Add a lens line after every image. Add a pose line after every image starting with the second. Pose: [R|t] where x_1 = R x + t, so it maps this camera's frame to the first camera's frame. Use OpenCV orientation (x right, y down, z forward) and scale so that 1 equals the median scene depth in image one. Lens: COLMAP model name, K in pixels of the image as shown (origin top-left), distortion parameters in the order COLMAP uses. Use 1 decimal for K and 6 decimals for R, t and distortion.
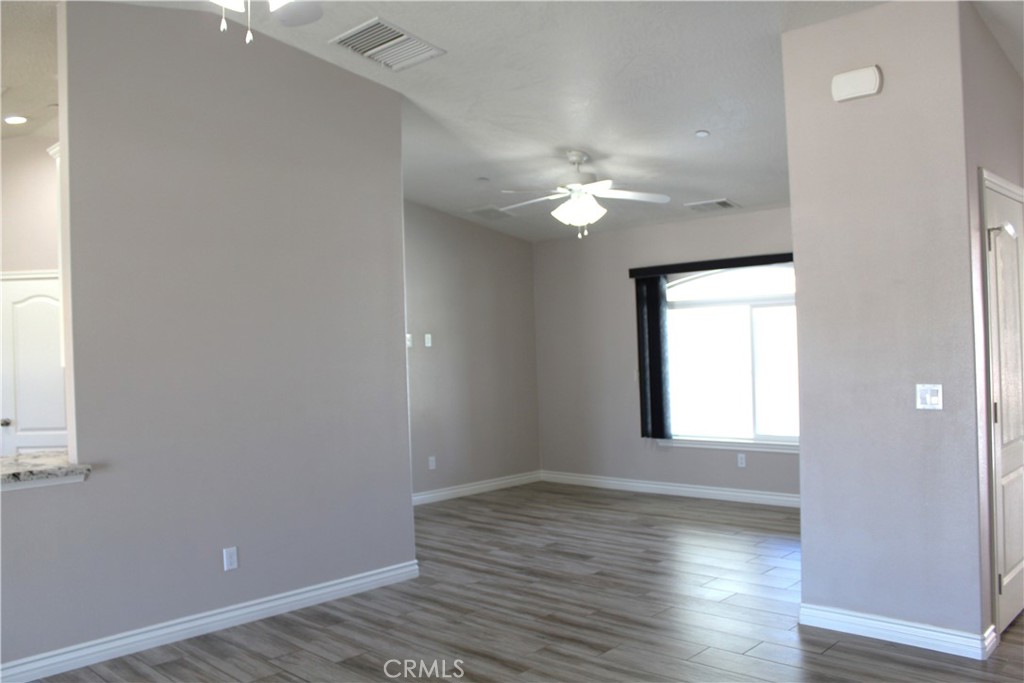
lens RADIAL K [[850.4, 0, 519.2], [0, 850.4, 345.1], [0, 0, 1]] dist [-0.158577, 0.125890]
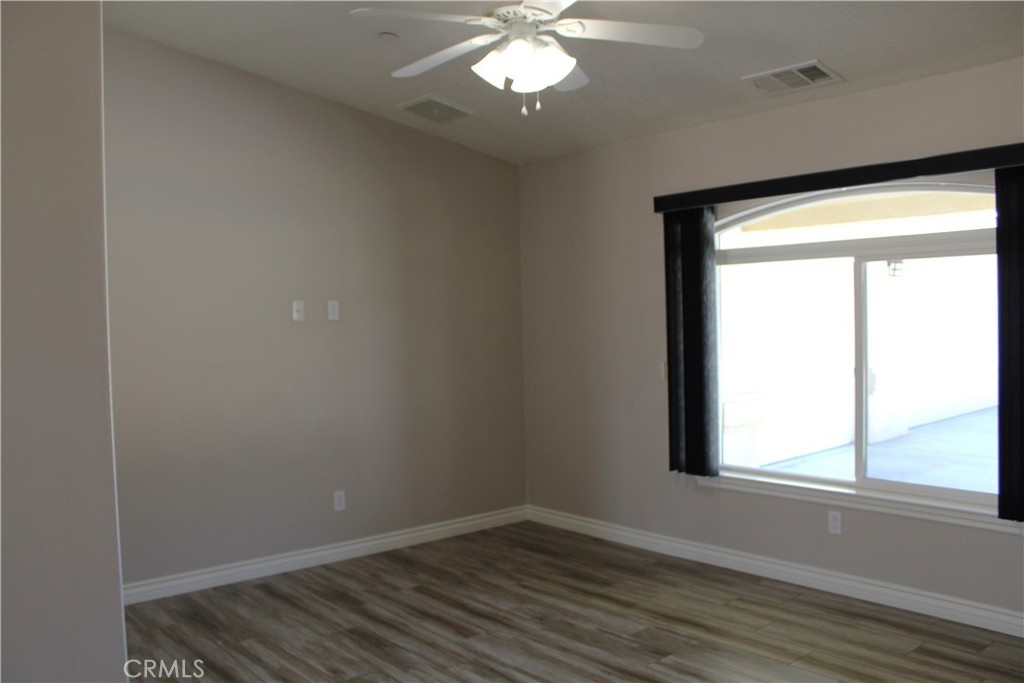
lens RADIAL K [[850.4, 0, 517.2], [0, 850.4, 342.9], [0, 0, 1]] dist [-0.158577, 0.125890]
pose [[0.995071, 0.013889, -0.098192, 0.093475], [-0.010533, 0.999345, 0.034615, -0.004589], [0.098608, -0.033410, 0.994565, 0.382131]]
